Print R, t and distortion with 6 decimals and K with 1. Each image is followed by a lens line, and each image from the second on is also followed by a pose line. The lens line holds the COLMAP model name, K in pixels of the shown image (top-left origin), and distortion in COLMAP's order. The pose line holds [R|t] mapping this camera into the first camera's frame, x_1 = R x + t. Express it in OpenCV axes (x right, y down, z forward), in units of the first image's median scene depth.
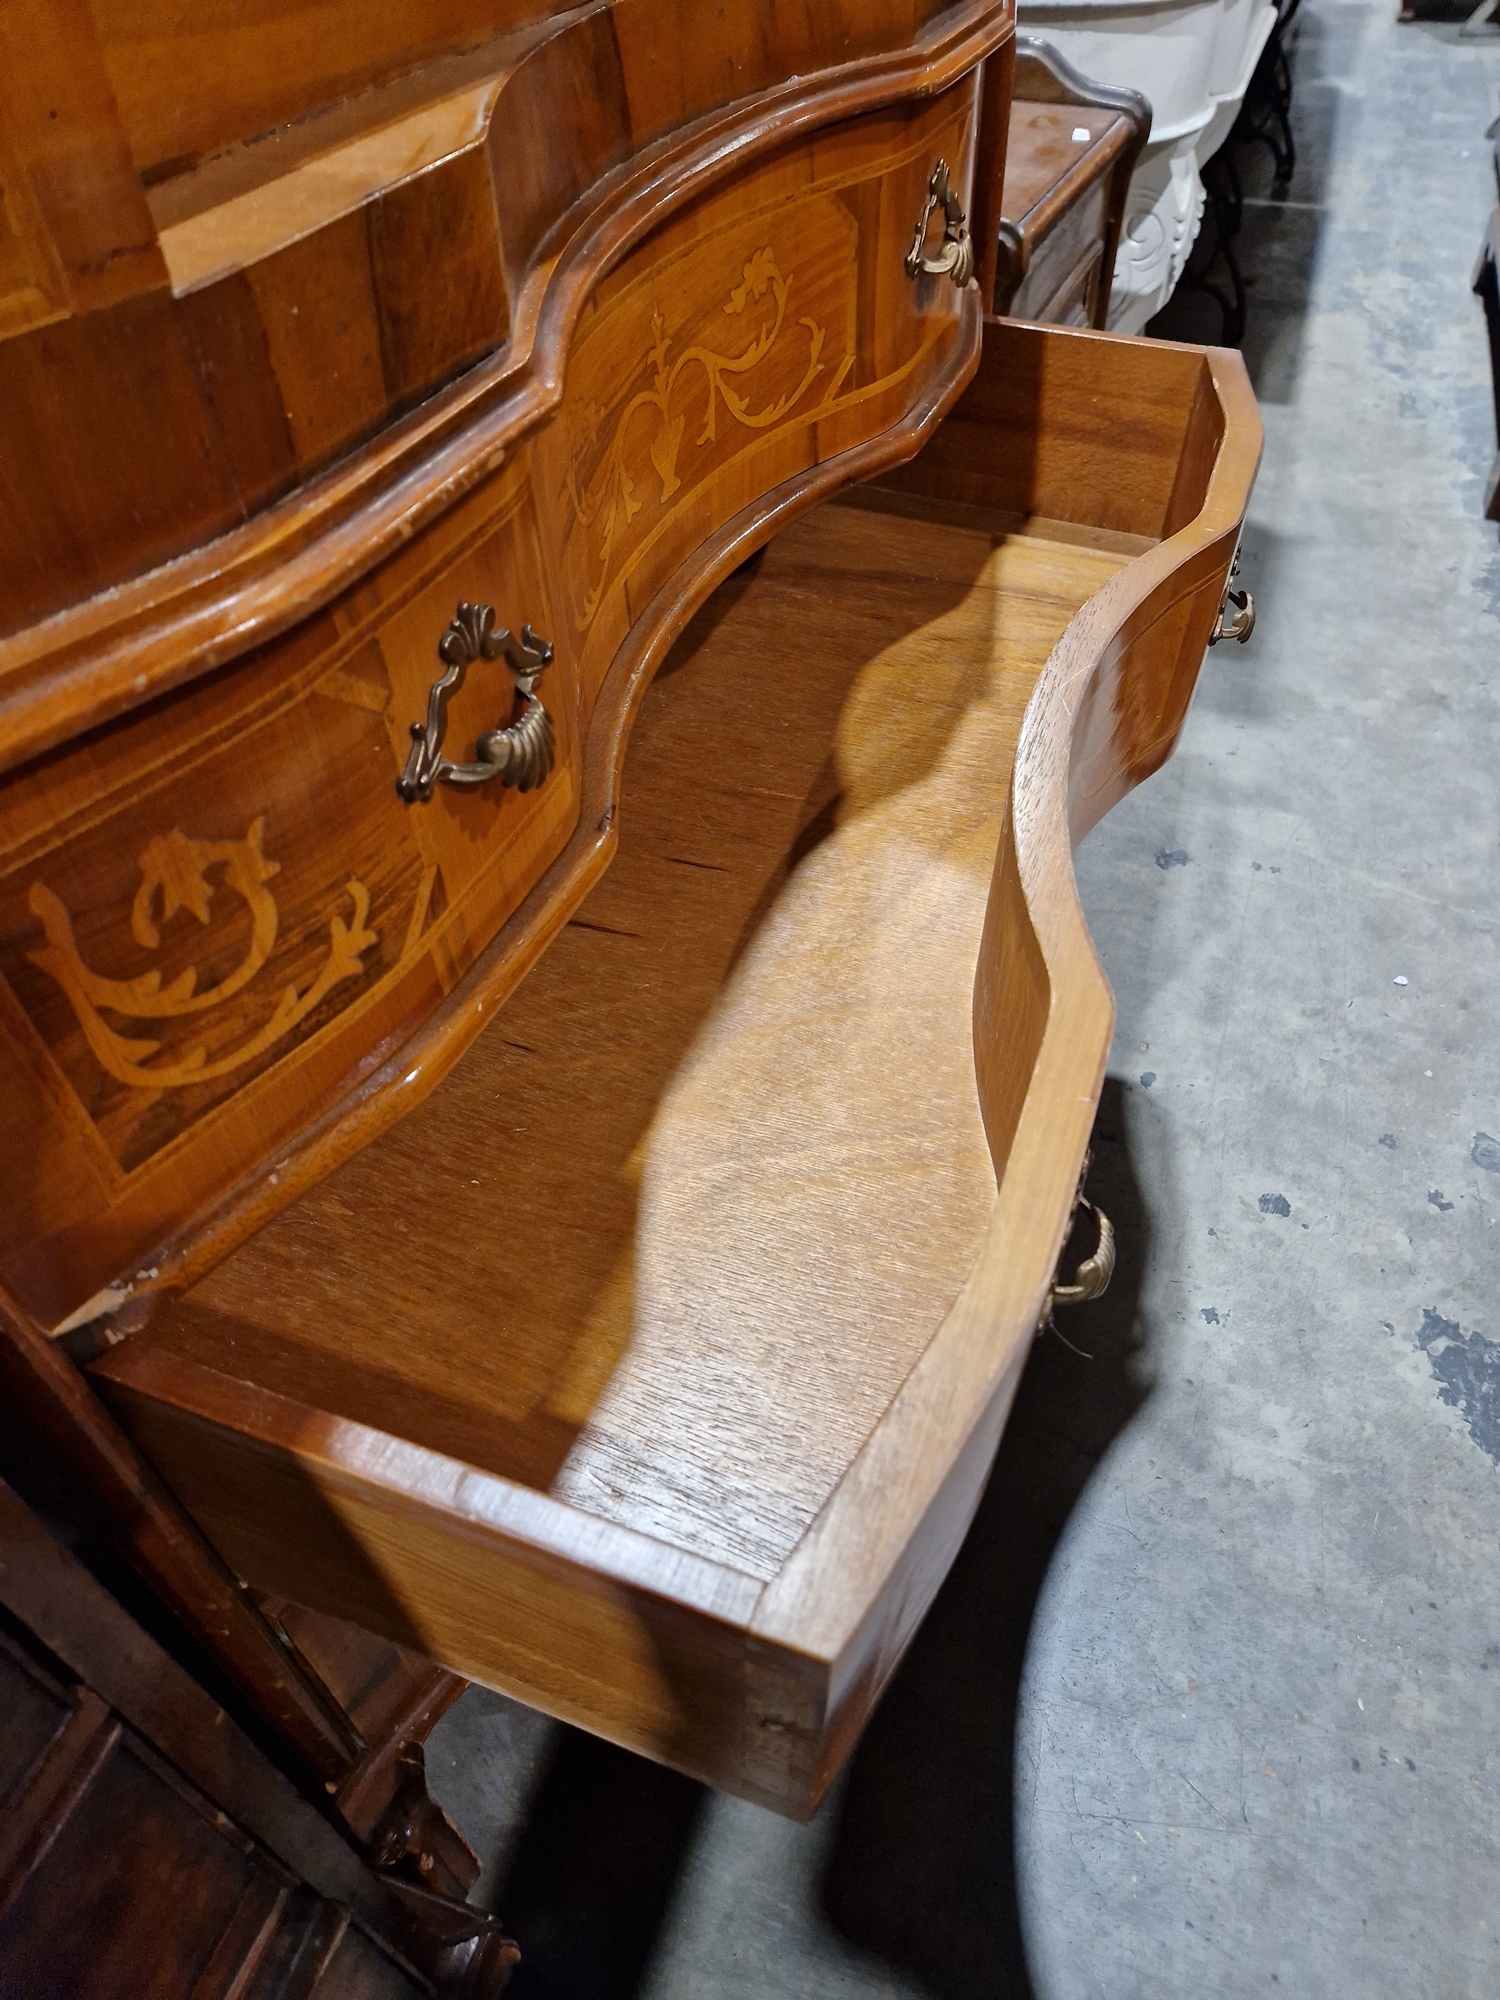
lens RADIAL K [[1330.2, 0, 756.9], [0, 1330.2, 985.6], [0, 0, 1]] dist [0.052339, -0.056997]
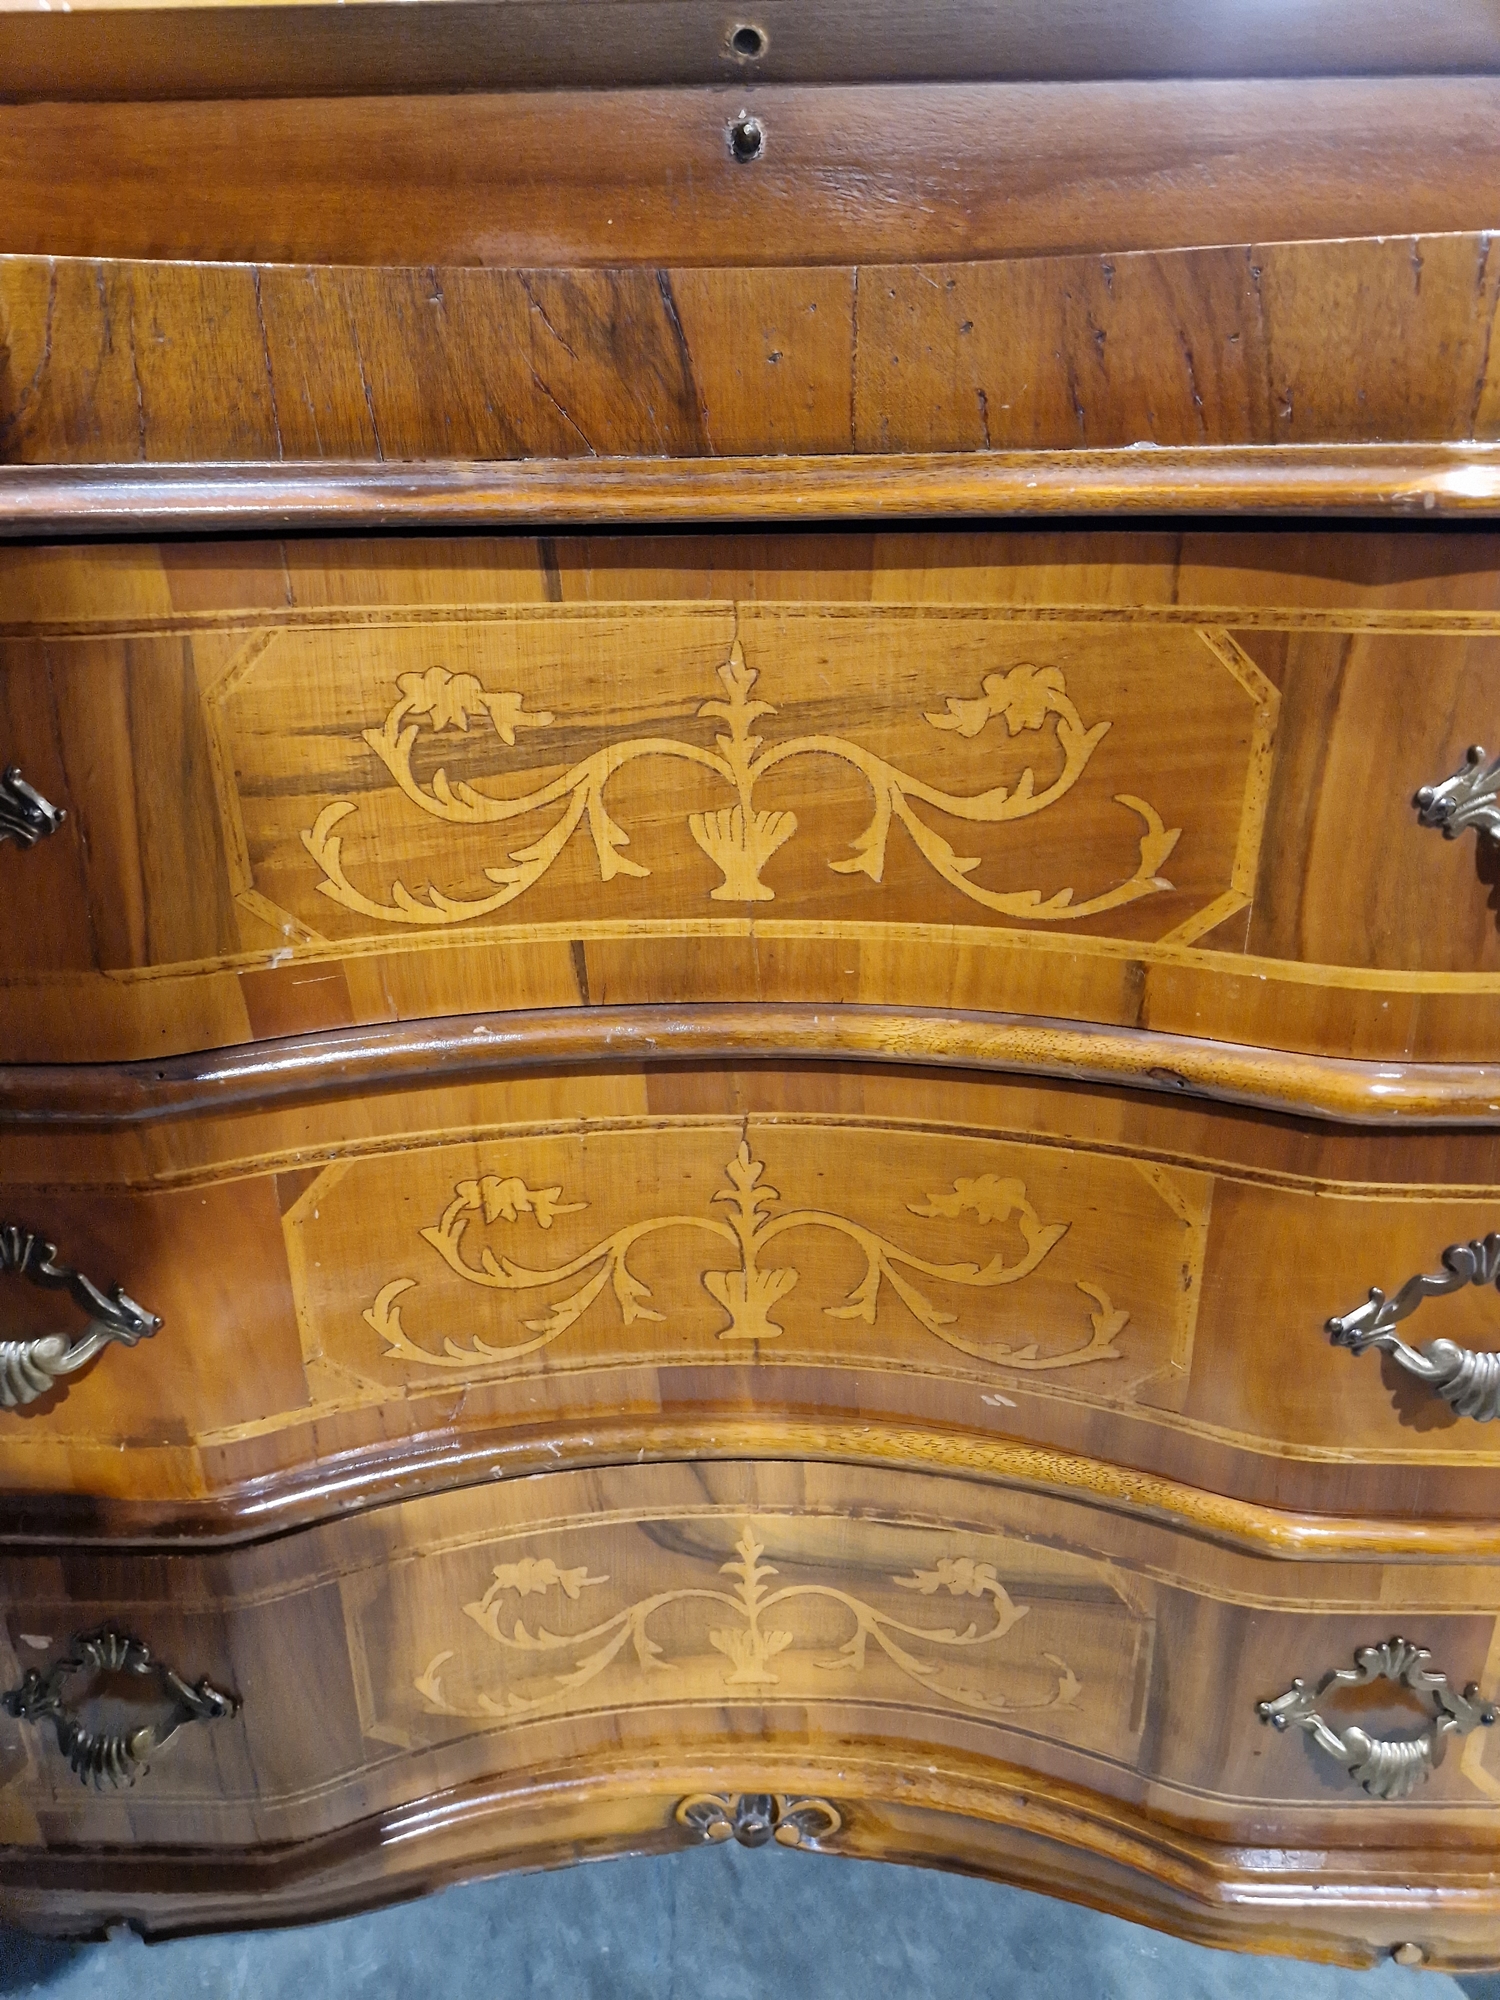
lens RADIAL K [[1308.6, 0, 782.9], [0, 1308.6, 1003.1], [0, 0, 1]] dist [0.072389, -0.064375]
pose [[0.365664, 0.374717, -0.851984, 0.407676], [-0.660408, 0.749484, 0.046195, -0.263712], [0.655859, 0.545766, 0.521526, 0.476568]]
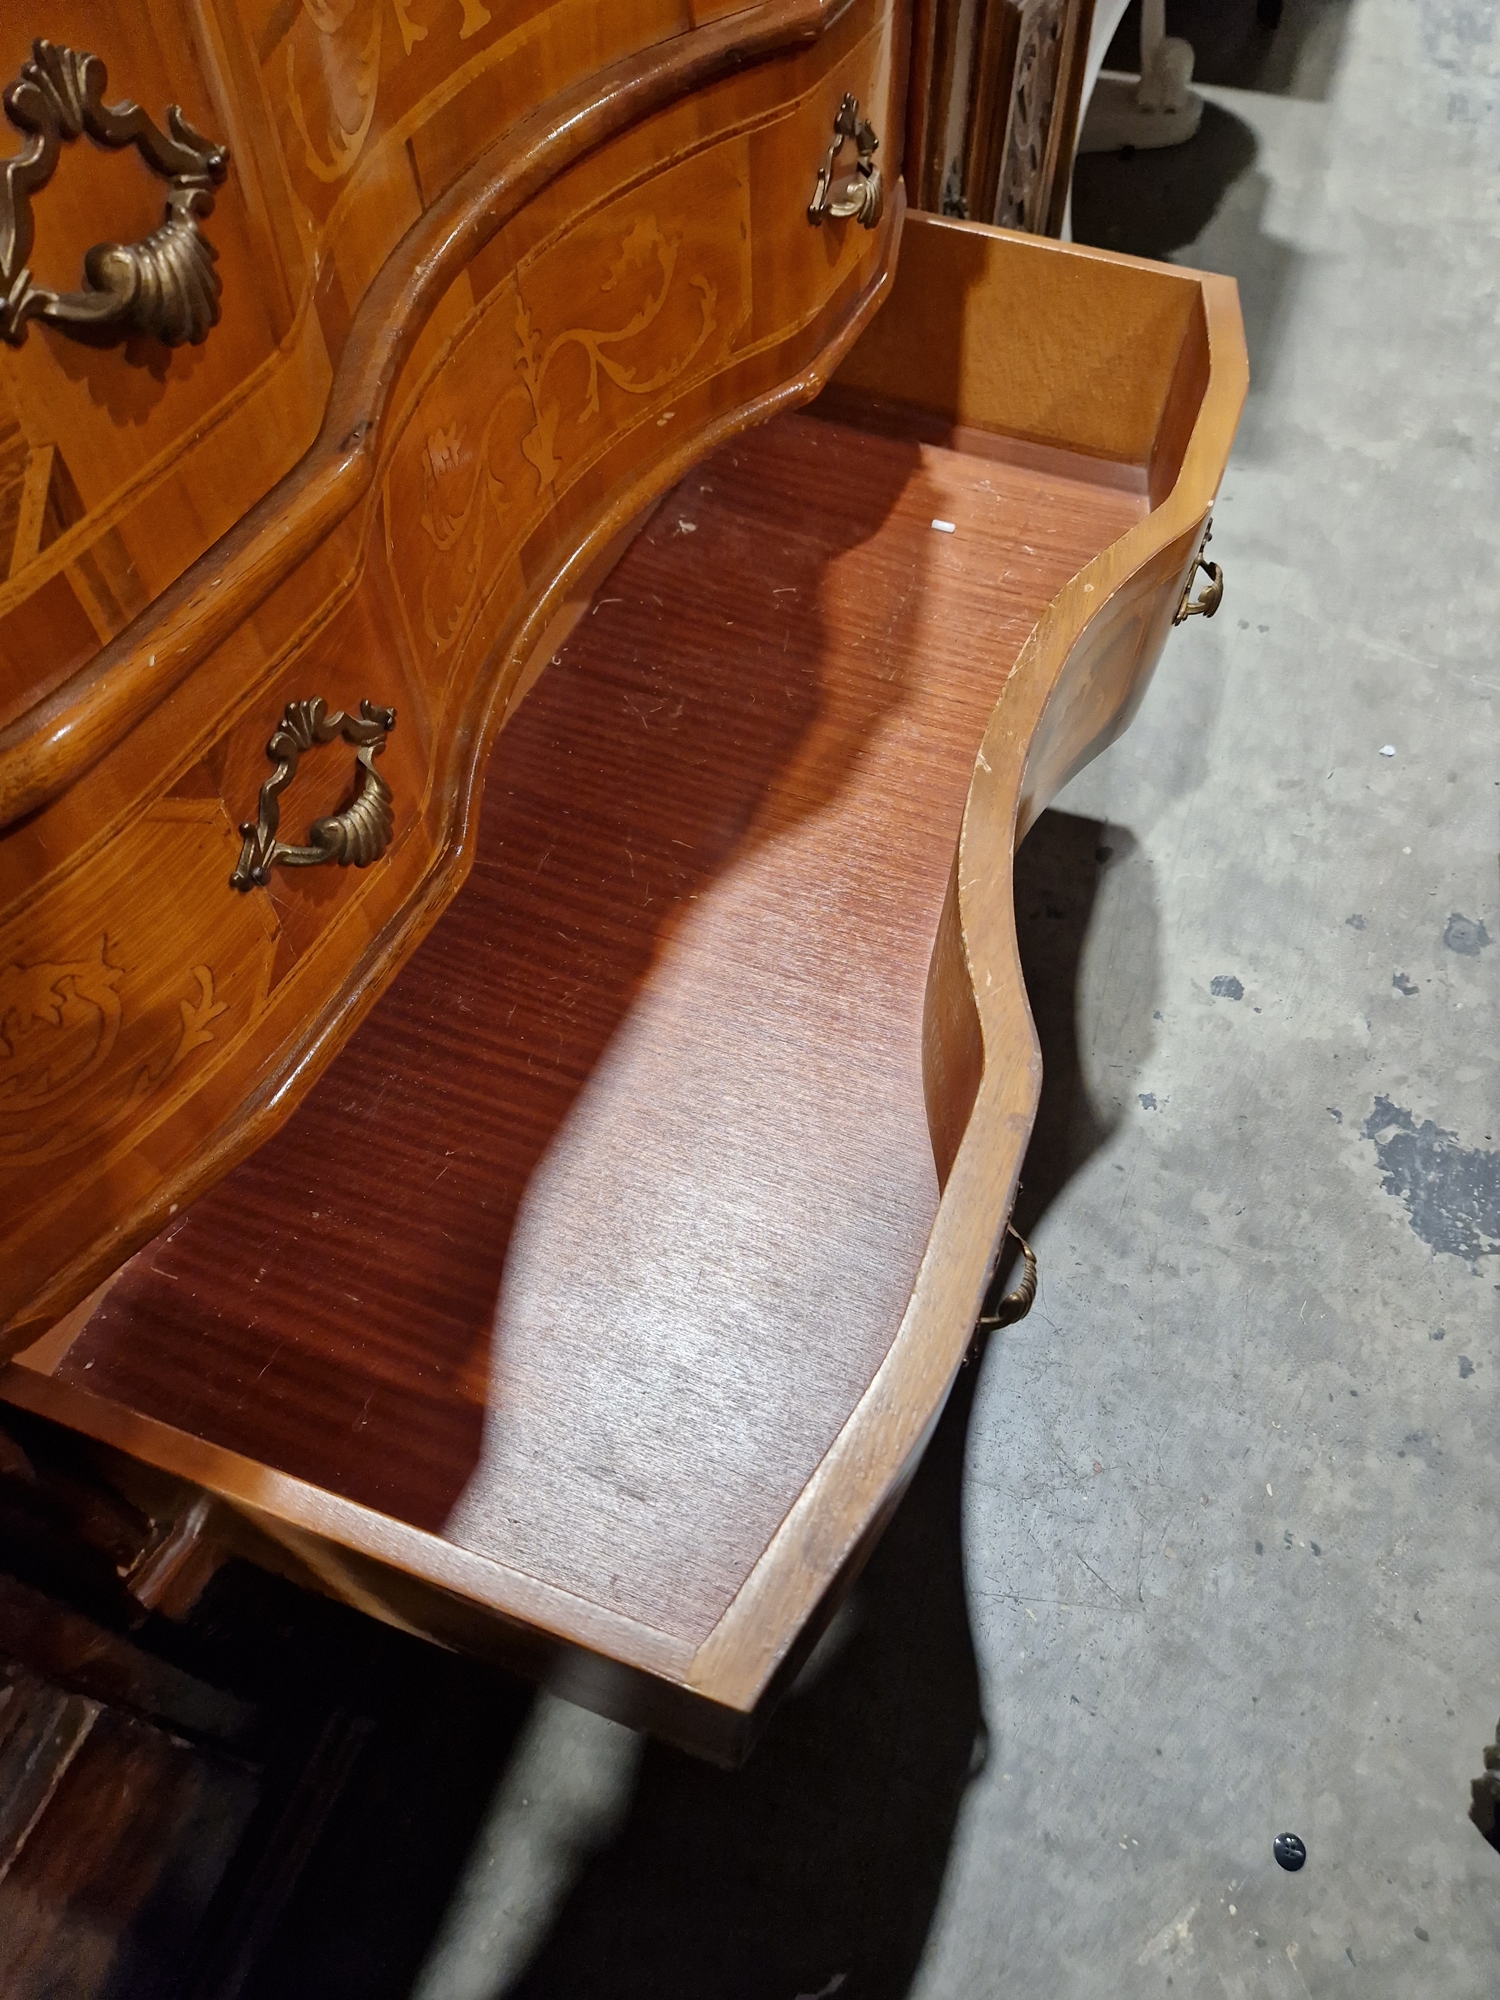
lens RADIAL K [[1340.3, 0, 764.0], [0, 1340.3, 1007.9], [0, 0, 1]] dist [0.040376, -0.045015]
pose [[0.999857, 0.012363, 0.011570, 0.069764], [-0.014059, 0.986957, 0.160370, 0.042669], [-0.009436, -0.160509, 0.986989, 0.101250]]
